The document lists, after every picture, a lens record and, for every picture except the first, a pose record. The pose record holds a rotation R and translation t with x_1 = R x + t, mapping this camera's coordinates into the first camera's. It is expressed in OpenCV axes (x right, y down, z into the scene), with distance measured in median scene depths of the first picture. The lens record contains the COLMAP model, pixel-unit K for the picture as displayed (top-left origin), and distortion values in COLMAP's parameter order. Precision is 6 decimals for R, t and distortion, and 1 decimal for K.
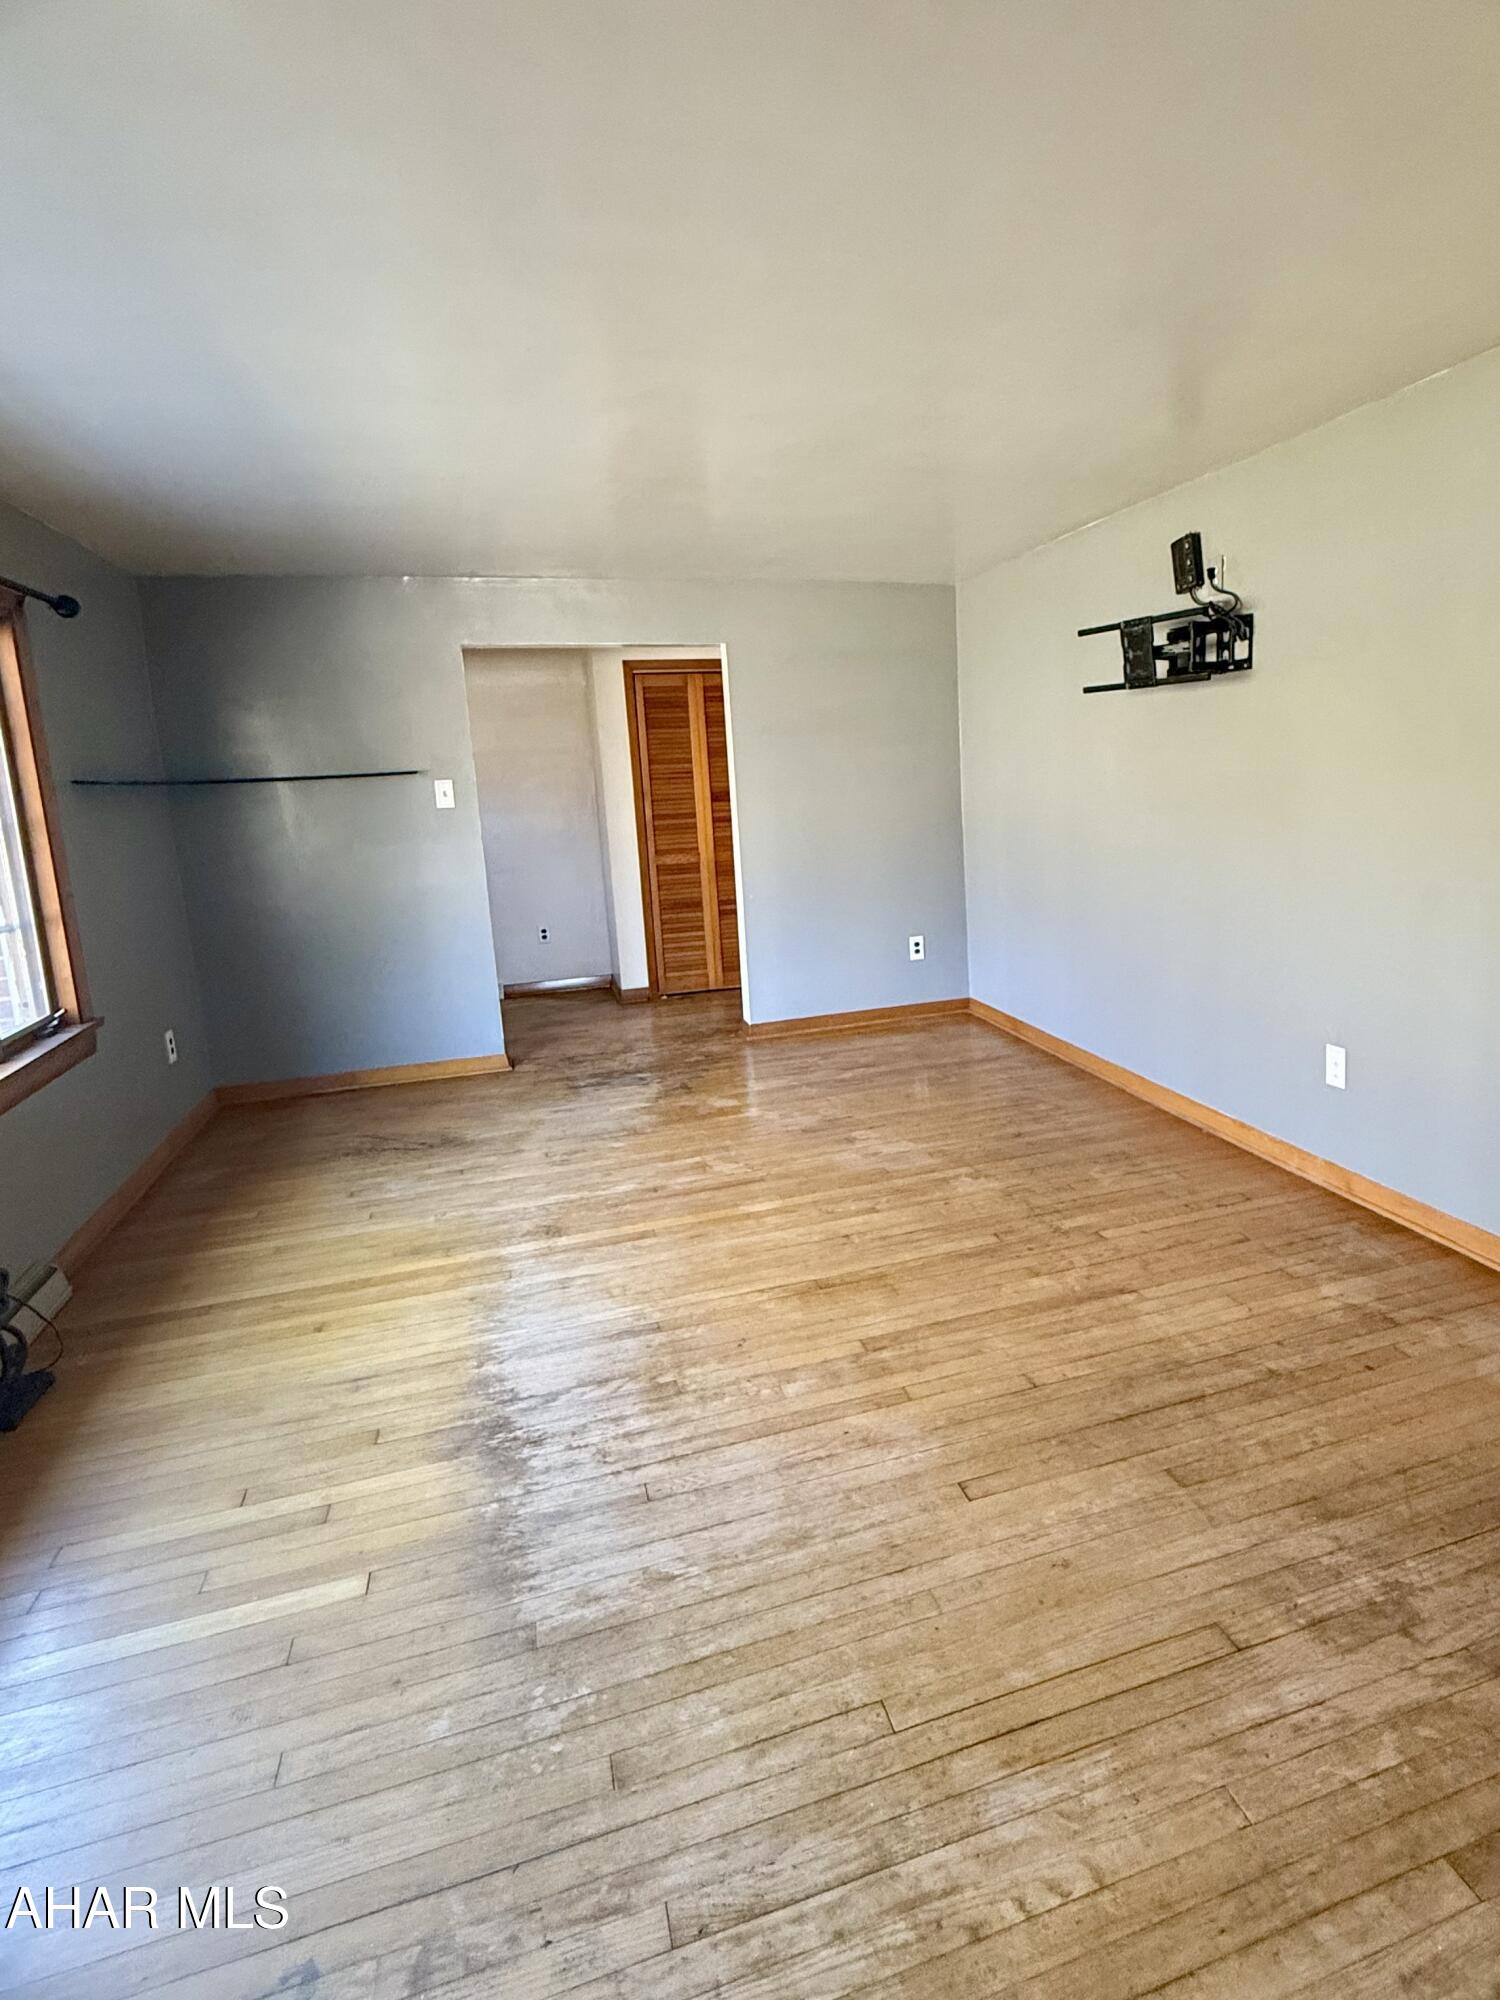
lens RADIAL K [[951.9, 0, 757.8], [0, 951.9, 999.5], [0, 0, 1]] dist [-0.000668, -0.000131]
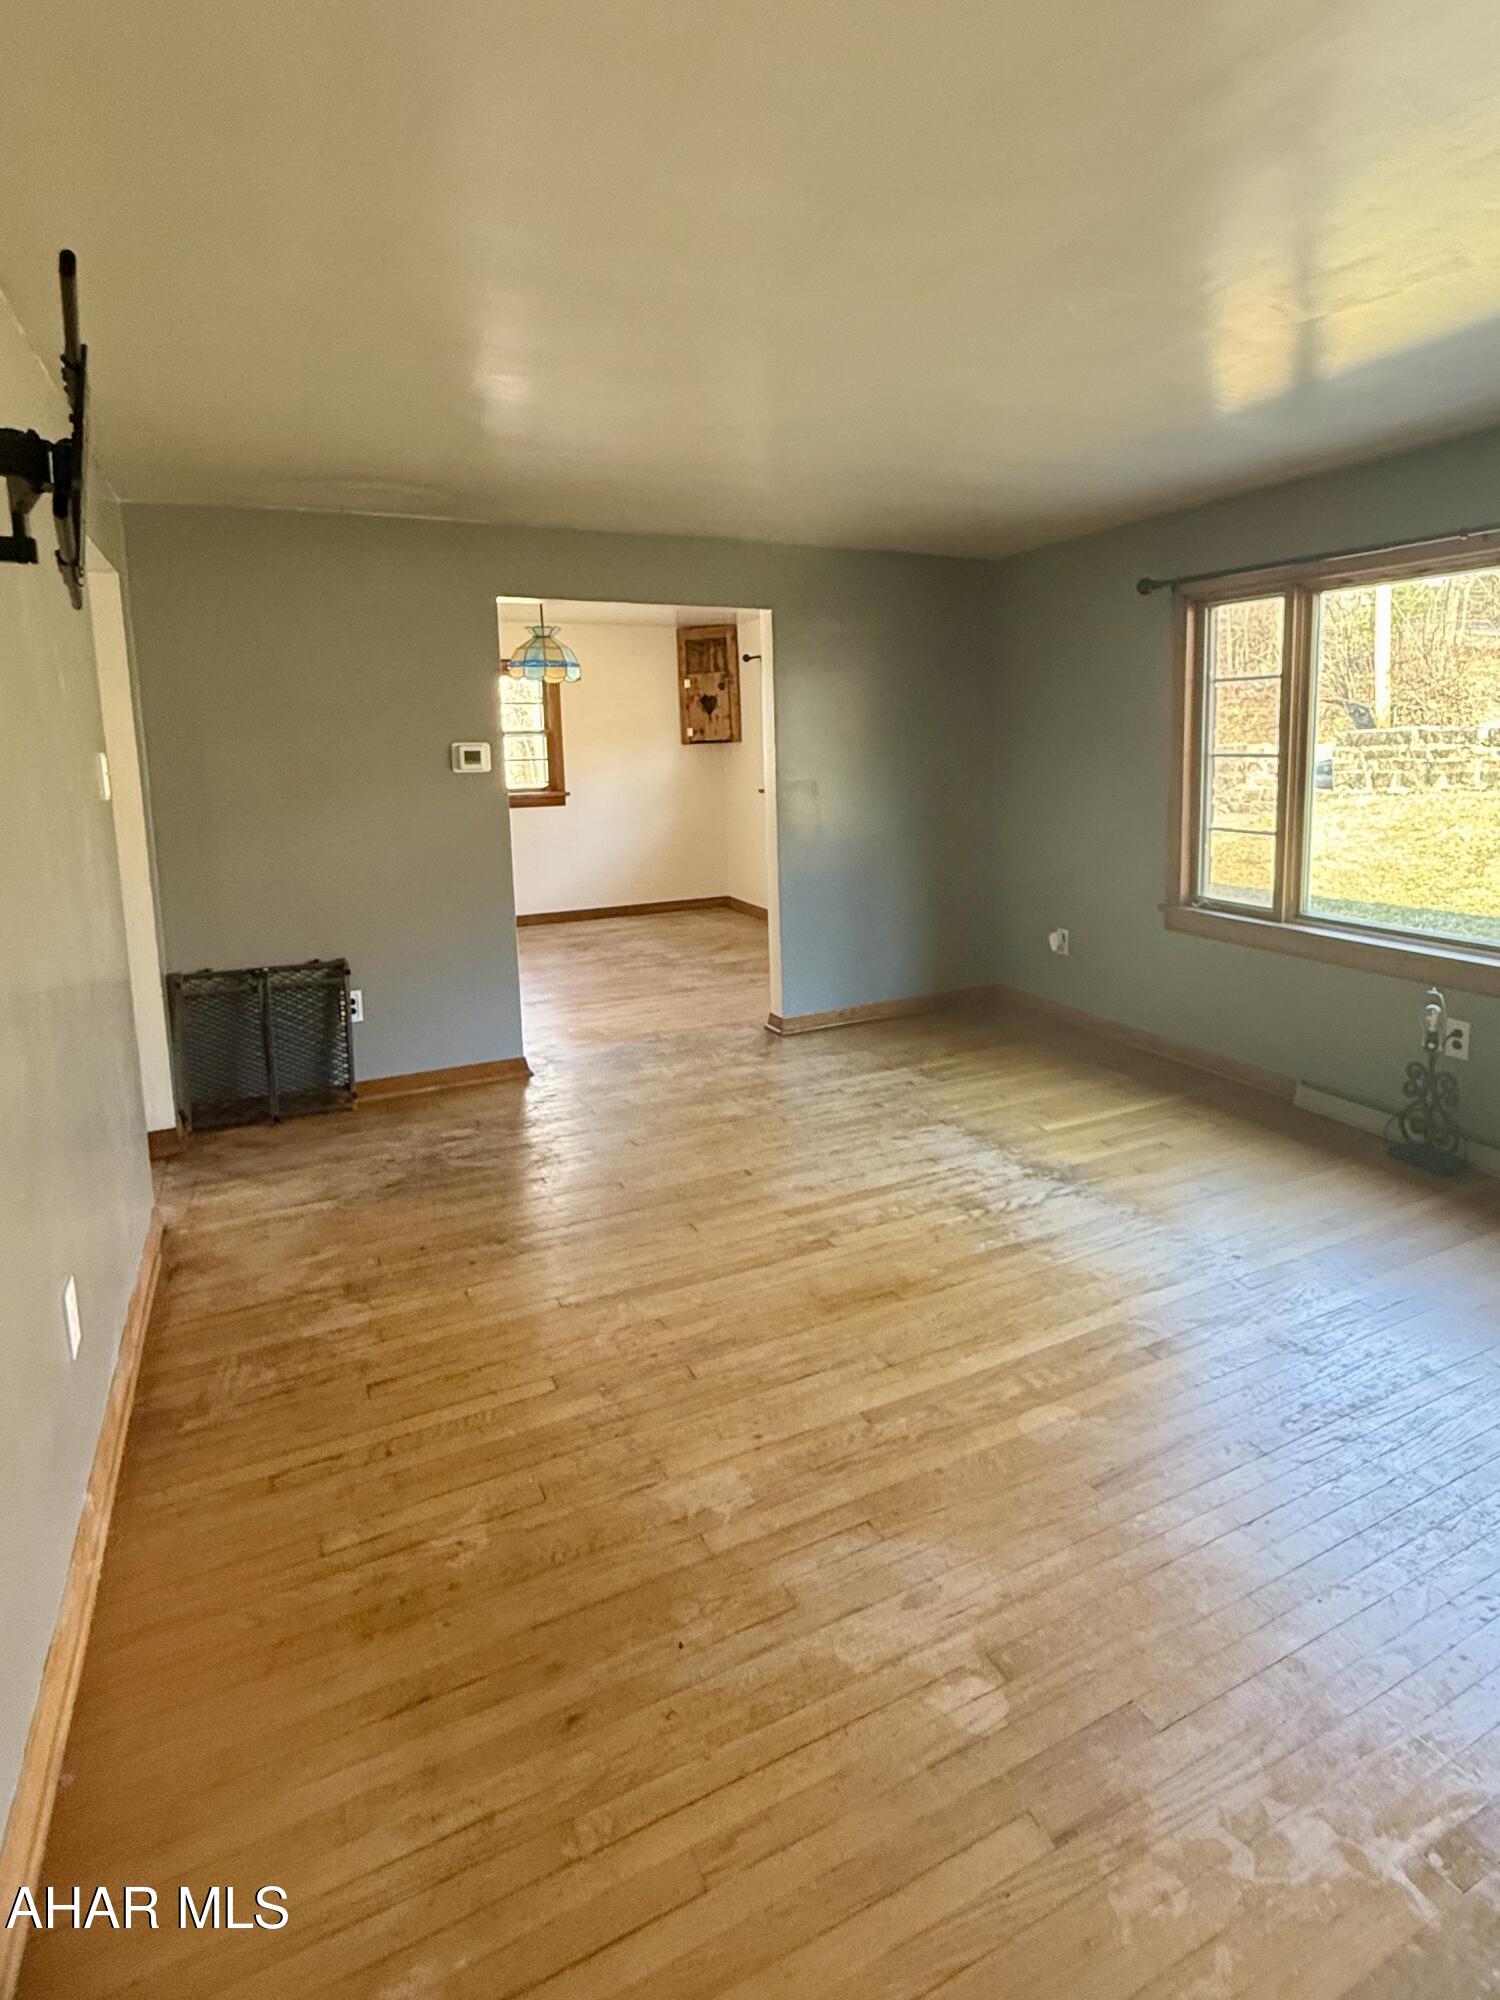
lens RADIAL K [[951.9, 0, 744.4], [0, 951.9, 1000.7], [0, 0, 1]] dist [-0.000668, -0.000131]
pose [[-0.982994, 0.103948, -0.151387, 0.344881], [0.018448, 0.876100, 0.481776, -0.430034], [0.182710, 0.470790, -0.863119, 1.780197]]
